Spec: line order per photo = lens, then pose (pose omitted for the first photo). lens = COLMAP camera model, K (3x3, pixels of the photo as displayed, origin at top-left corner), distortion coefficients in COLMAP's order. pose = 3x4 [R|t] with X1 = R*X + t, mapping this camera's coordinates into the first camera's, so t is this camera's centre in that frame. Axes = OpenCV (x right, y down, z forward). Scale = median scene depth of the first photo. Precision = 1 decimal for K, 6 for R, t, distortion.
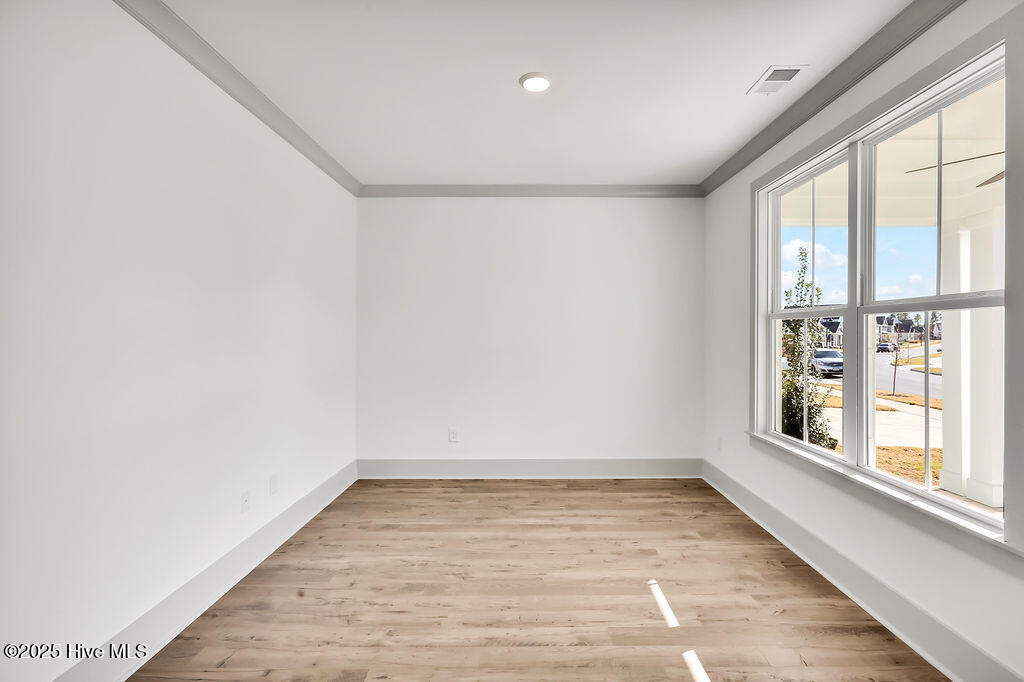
lens RADIAL K [[462.0, 0, 516.7], [0, 462.0, 340.5], [0, 0, 1]] dist [0.000577, 0.000098]
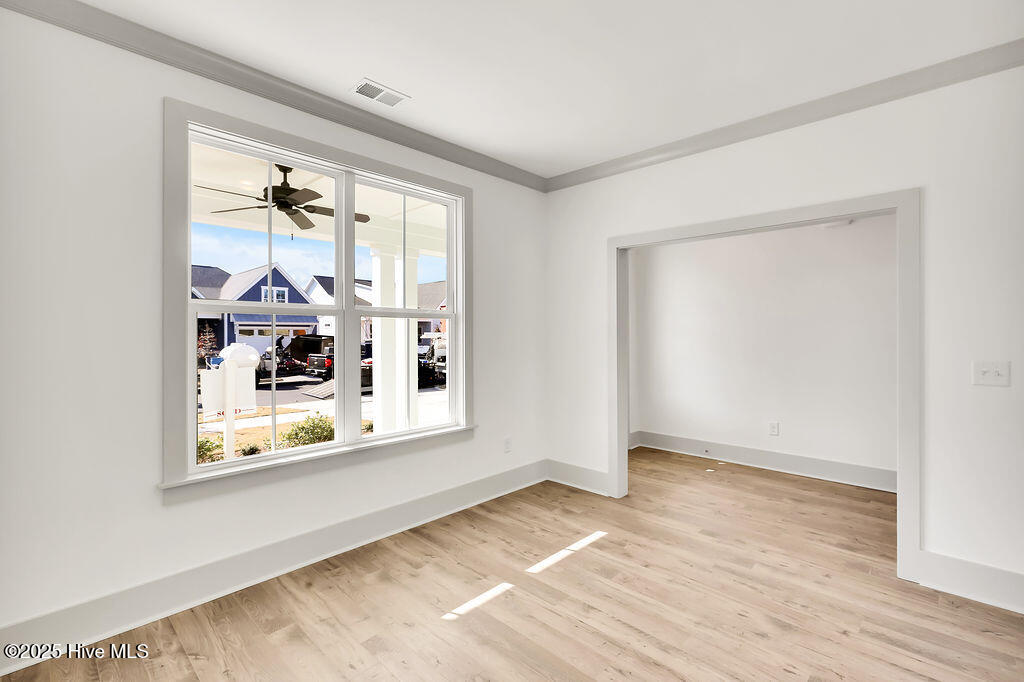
lens RADIAL K [[462.0, 0, 516.5], [0, 462.0, 331.1], [0, 0, 1]] dist [0.000577, 0.000098]
pose [[-0.734869, 0.004649, 0.678193, -0.424709], [0.010506, 0.999935, 0.004529, -0.018865], [-0.678127, 0.010453, -0.734870, 1.676865]]
